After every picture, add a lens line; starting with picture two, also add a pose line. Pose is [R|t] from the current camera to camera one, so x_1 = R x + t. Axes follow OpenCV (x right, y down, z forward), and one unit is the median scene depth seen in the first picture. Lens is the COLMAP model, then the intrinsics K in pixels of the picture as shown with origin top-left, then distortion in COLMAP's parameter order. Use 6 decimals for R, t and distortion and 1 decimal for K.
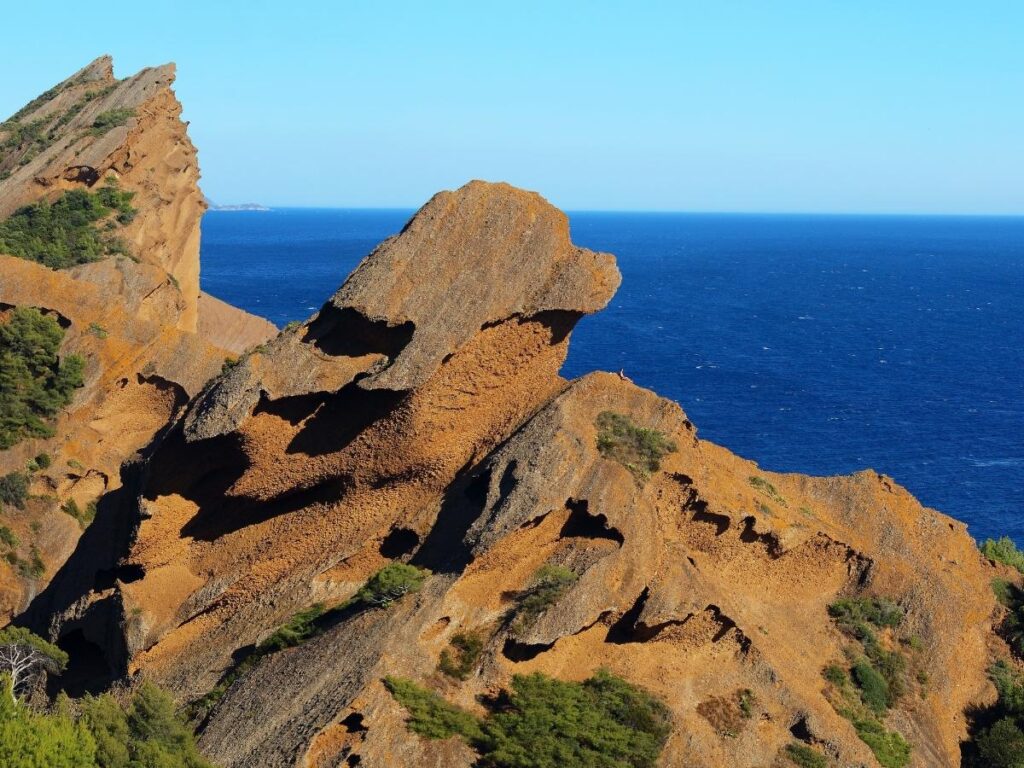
lens RADIAL K [[2361.8, 0, 512.0], [0, 2361.8, 384.0], [0, 0, 1]] dist [-0.086922, -0.833181]
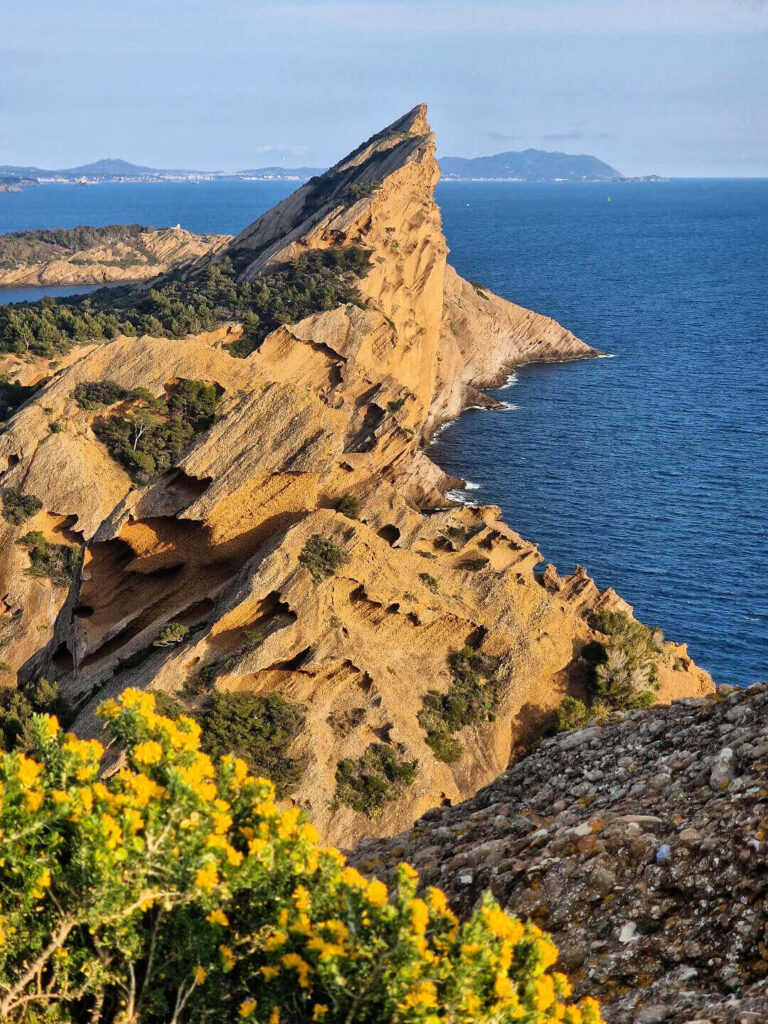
lens RADIAL K [[2361.8, 0, 384.0], [0, 2361.8, 512.0], [0, 0, 1]] dist [-0.086922, -0.833181]
pose [[0.940432, 0.041957, -0.337384, 0.638610], [-0.001417, 0.992831, 0.119518, -0.201657], [0.339980, -0.111921, 0.933749, -0.531702]]
